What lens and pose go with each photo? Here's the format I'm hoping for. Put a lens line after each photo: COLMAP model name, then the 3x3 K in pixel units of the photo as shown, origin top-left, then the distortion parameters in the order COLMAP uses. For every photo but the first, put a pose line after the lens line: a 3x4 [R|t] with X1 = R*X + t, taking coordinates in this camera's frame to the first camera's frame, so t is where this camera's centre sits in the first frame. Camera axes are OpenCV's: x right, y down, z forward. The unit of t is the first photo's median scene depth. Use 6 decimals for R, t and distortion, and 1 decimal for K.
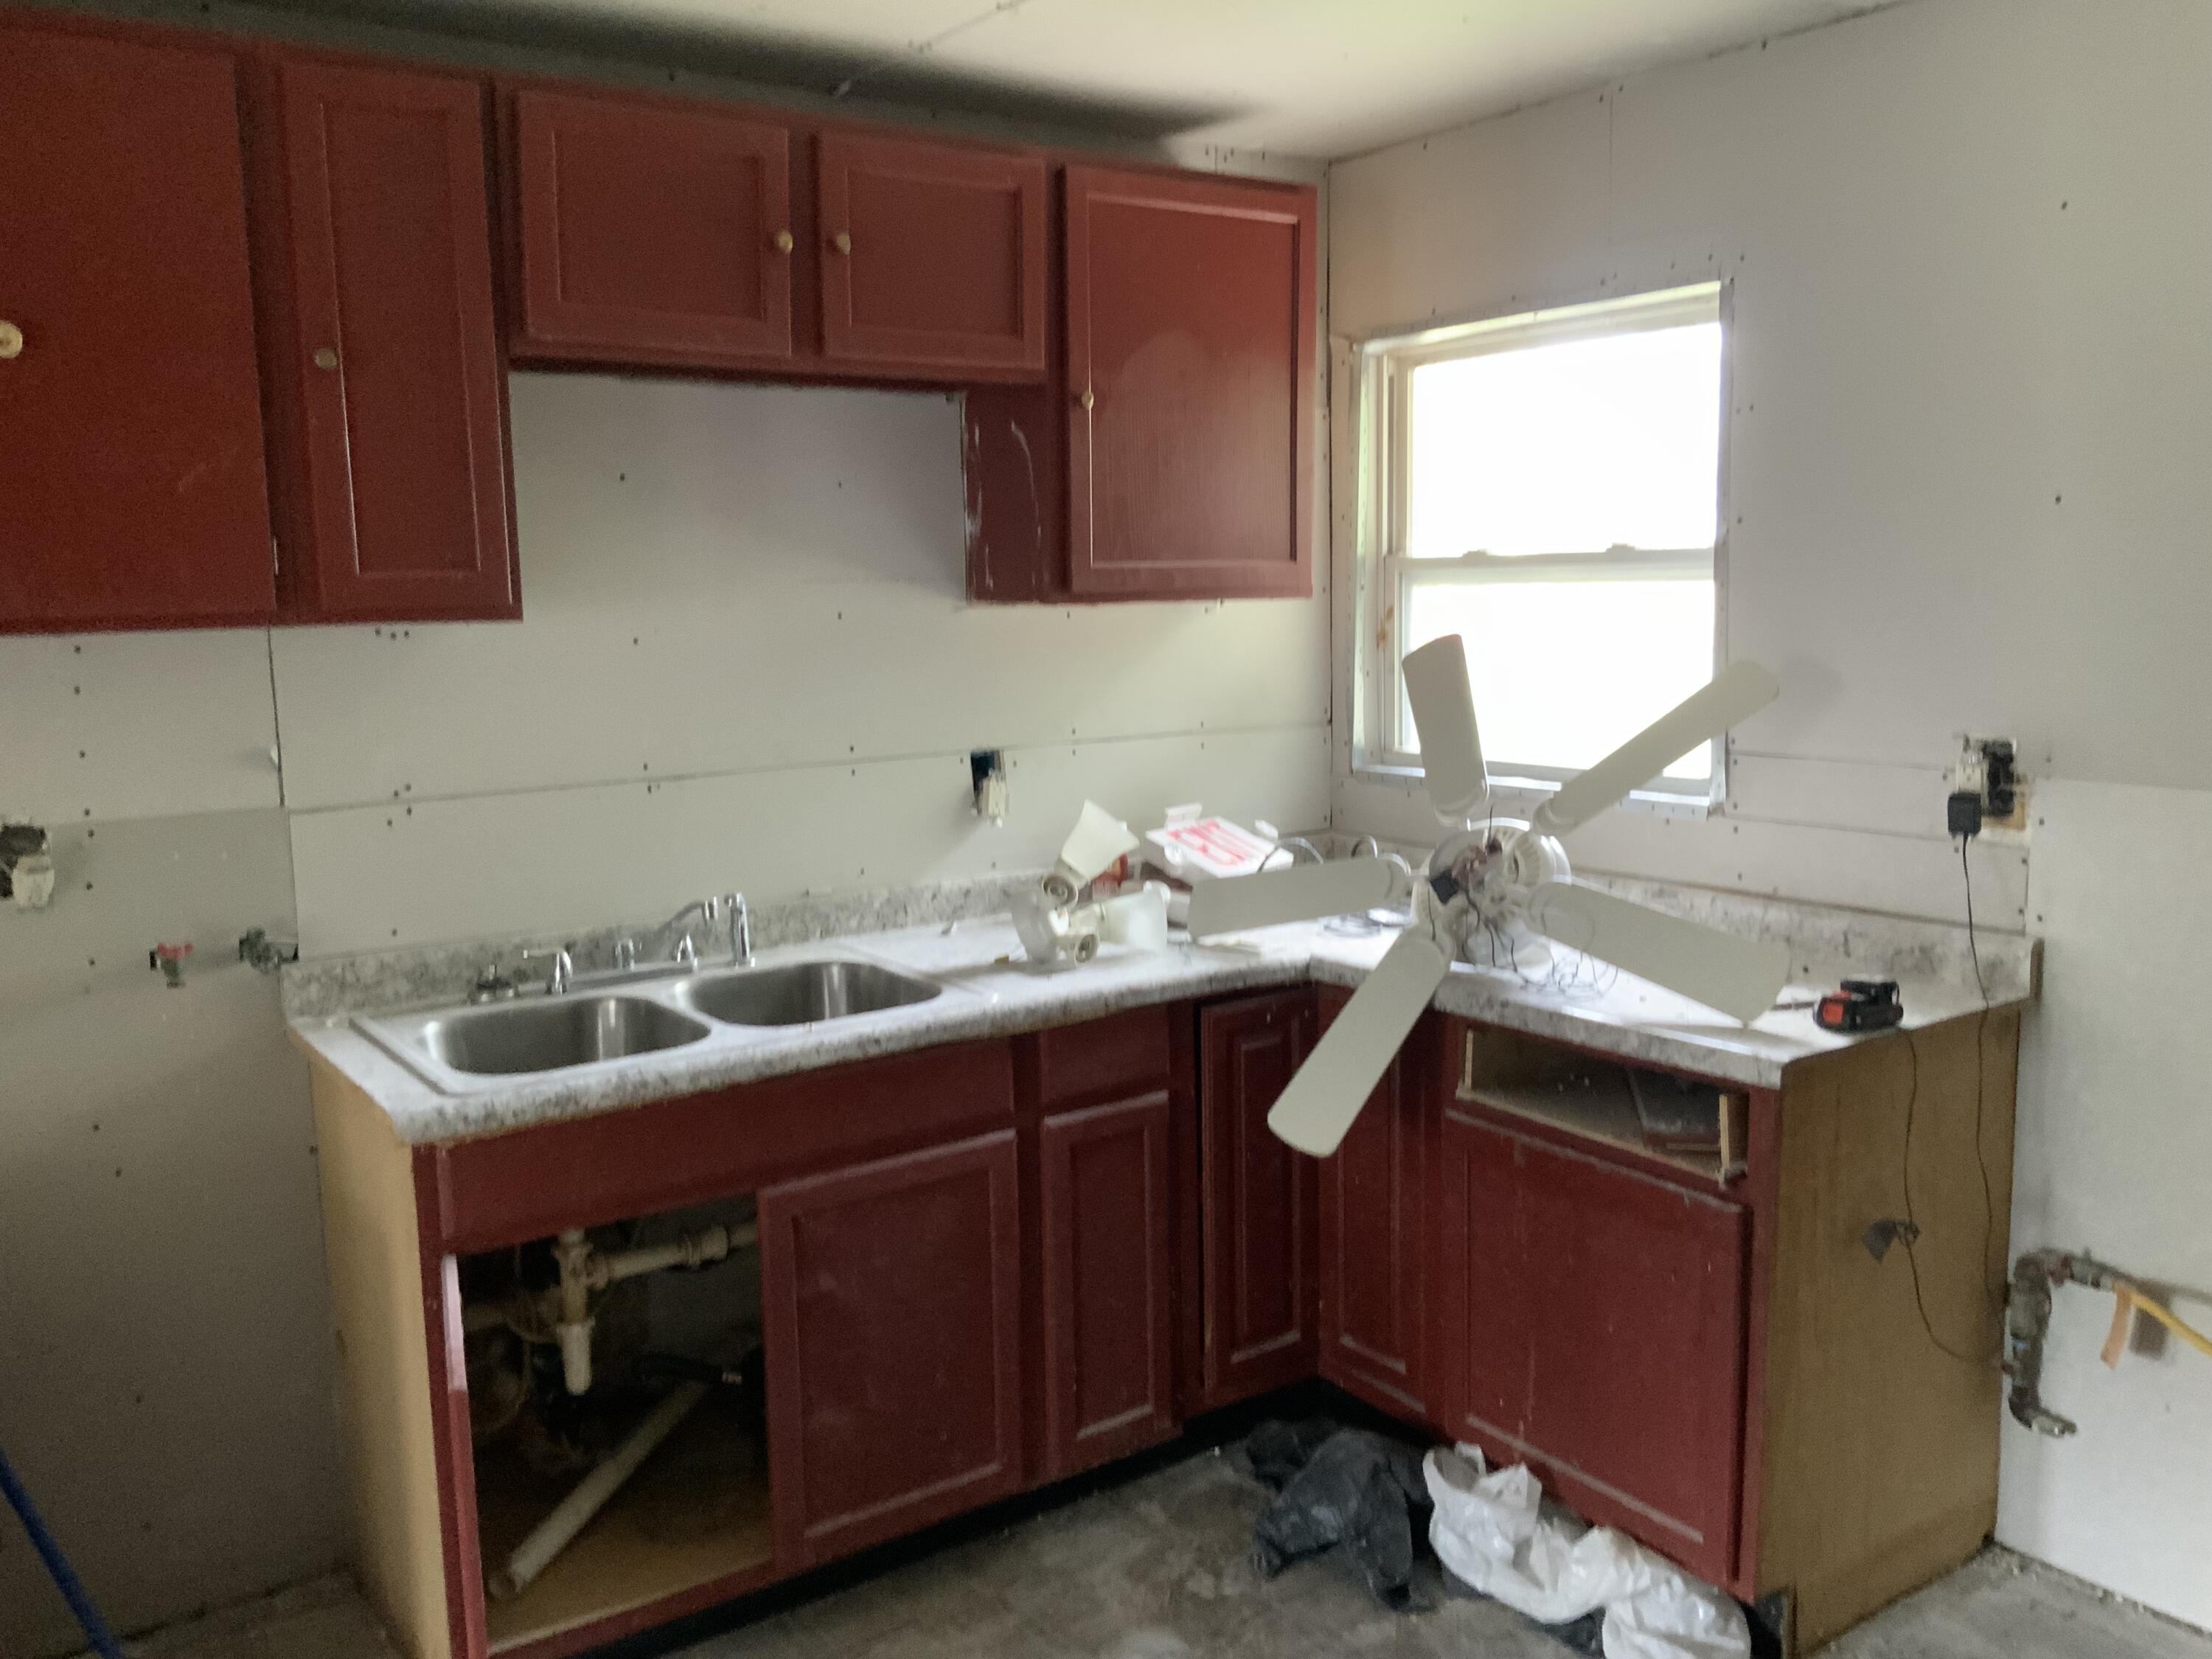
lens RADIAL K [[1836.1, 0, 1113.4], [0, 1836.1, 828.4], [0, 0, 1]] dist [0.133476, -0.280122]
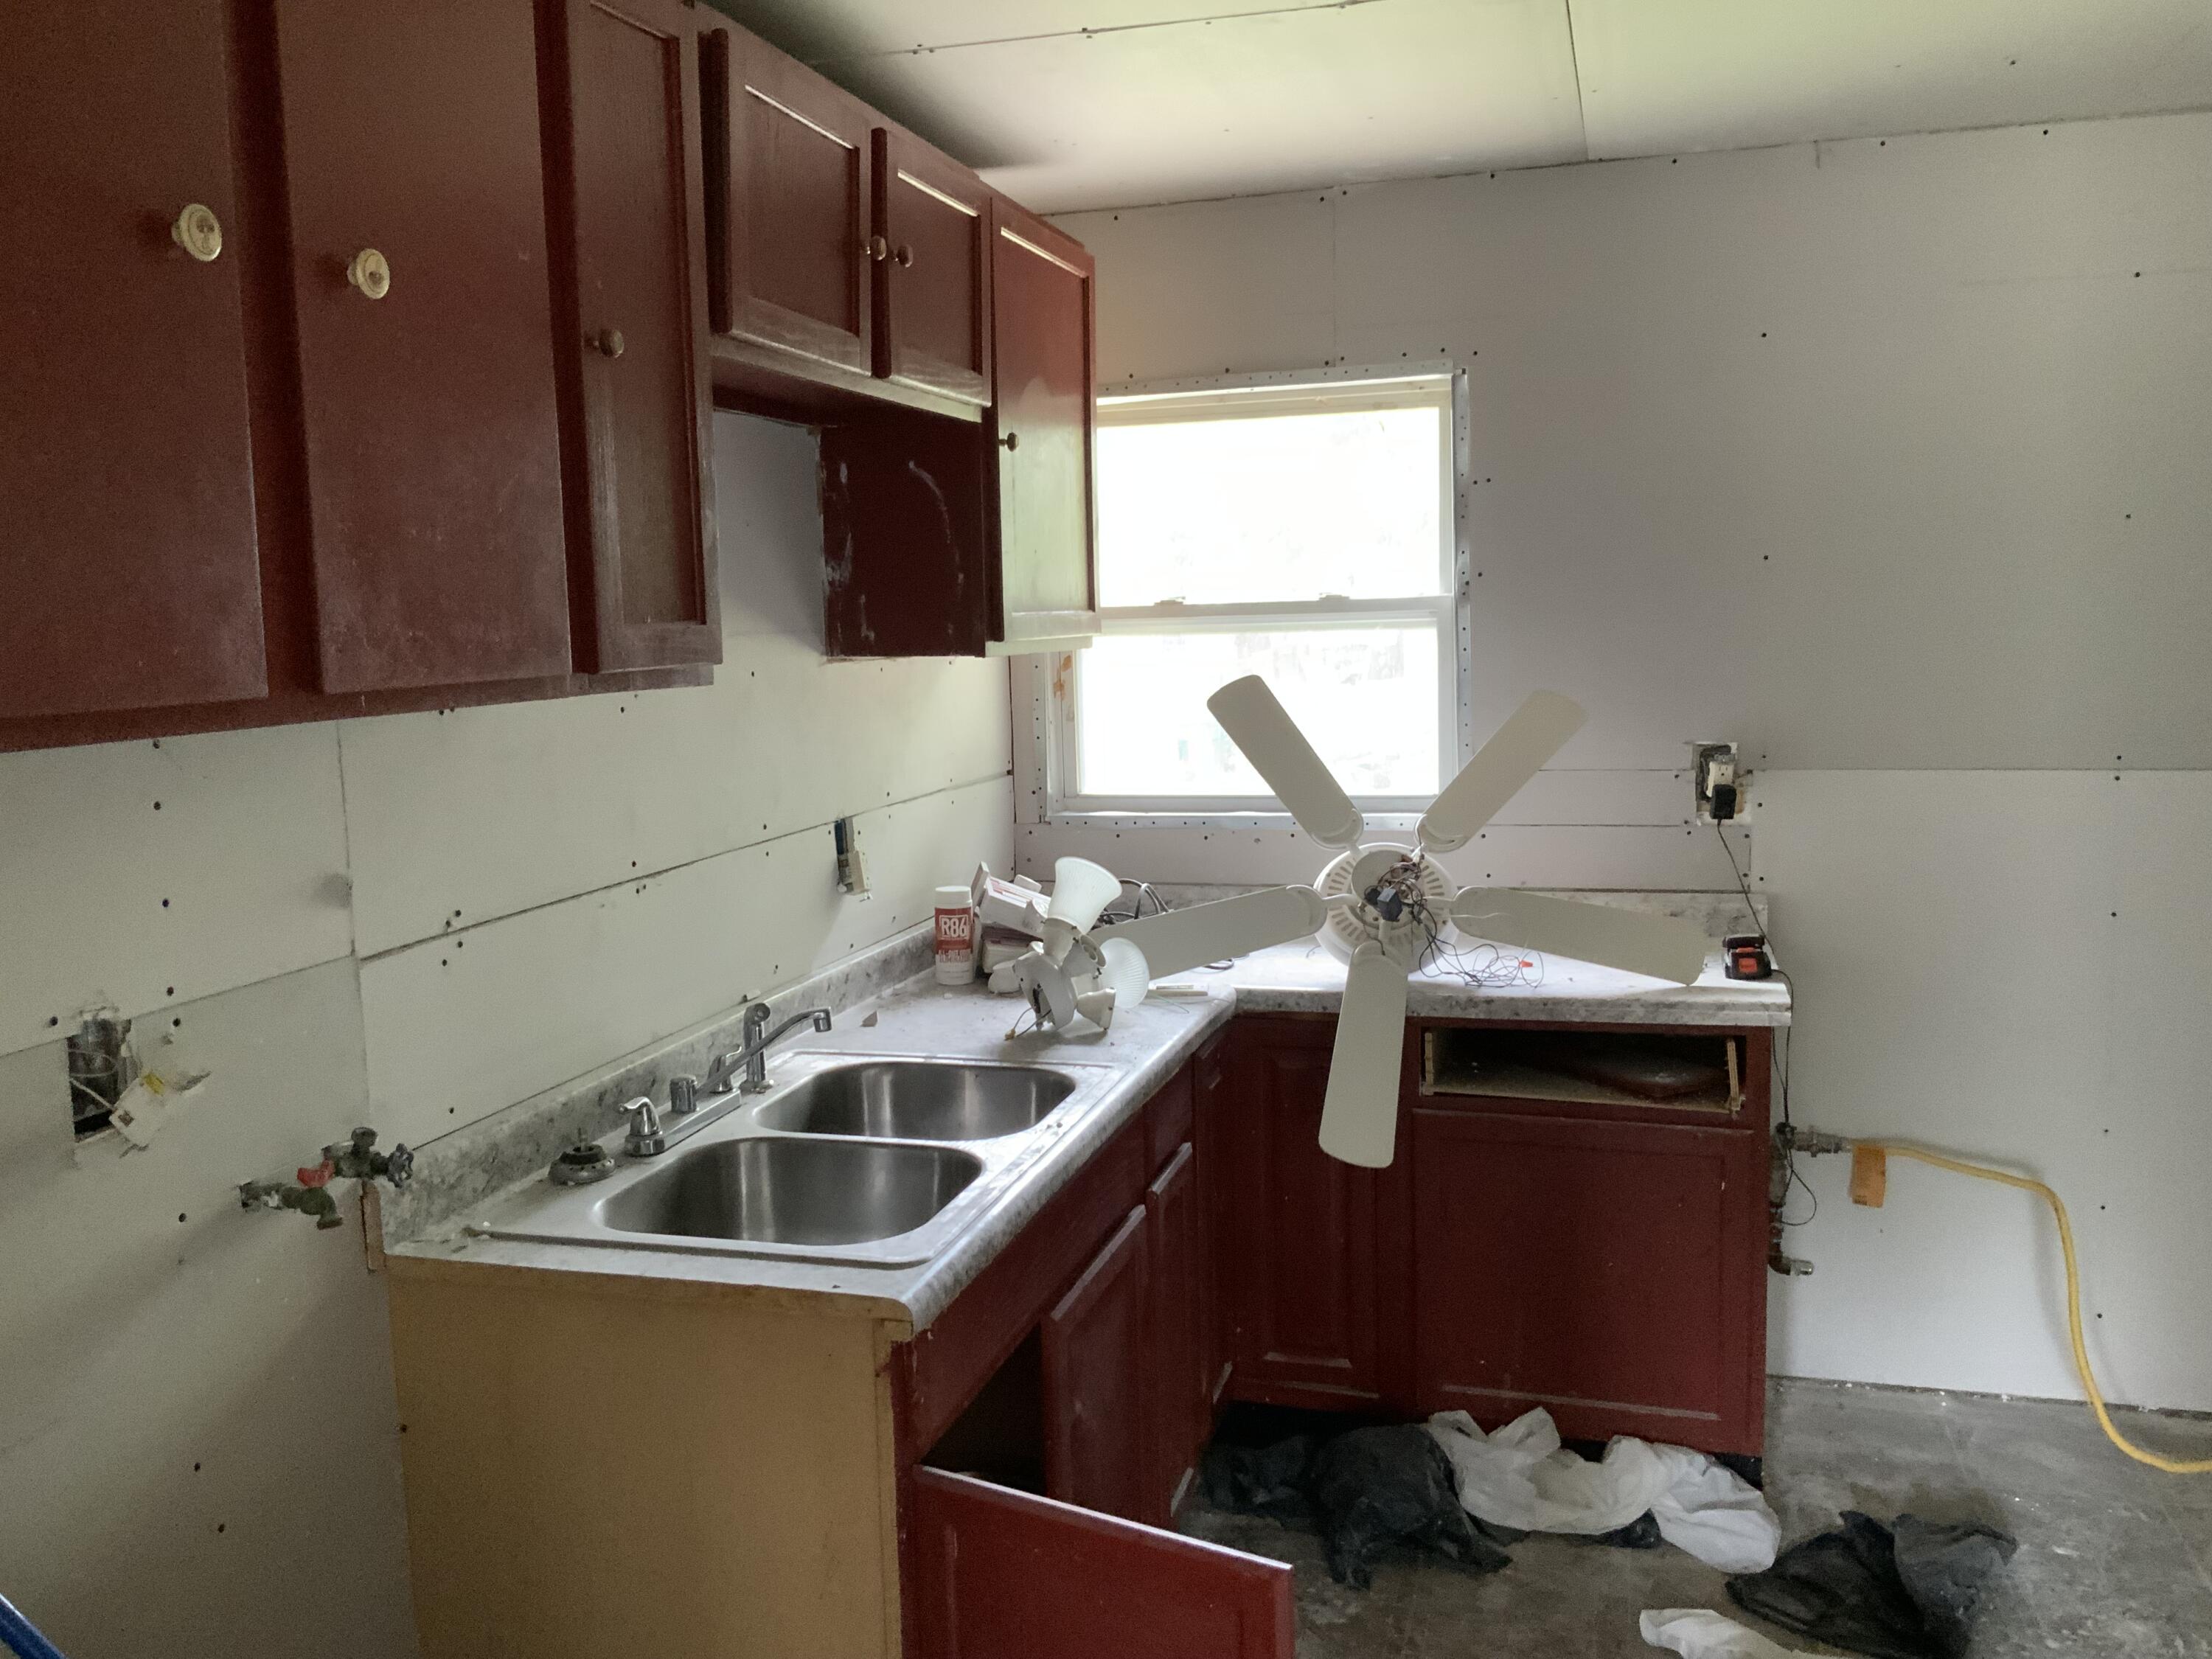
lens RADIAL K [[1836.1, 0, 1113.4], [0, 1836.1, 828.4], [0, 0, 1]] dist [0.133476, -0.280122]
pose [[0.781034, -0.076973, 0.619727, -0.633304], [0.098247, 0.995162, -0.000215, -0.029748], [-0.616712, 0.061055, 0.784818, 0.250558]]
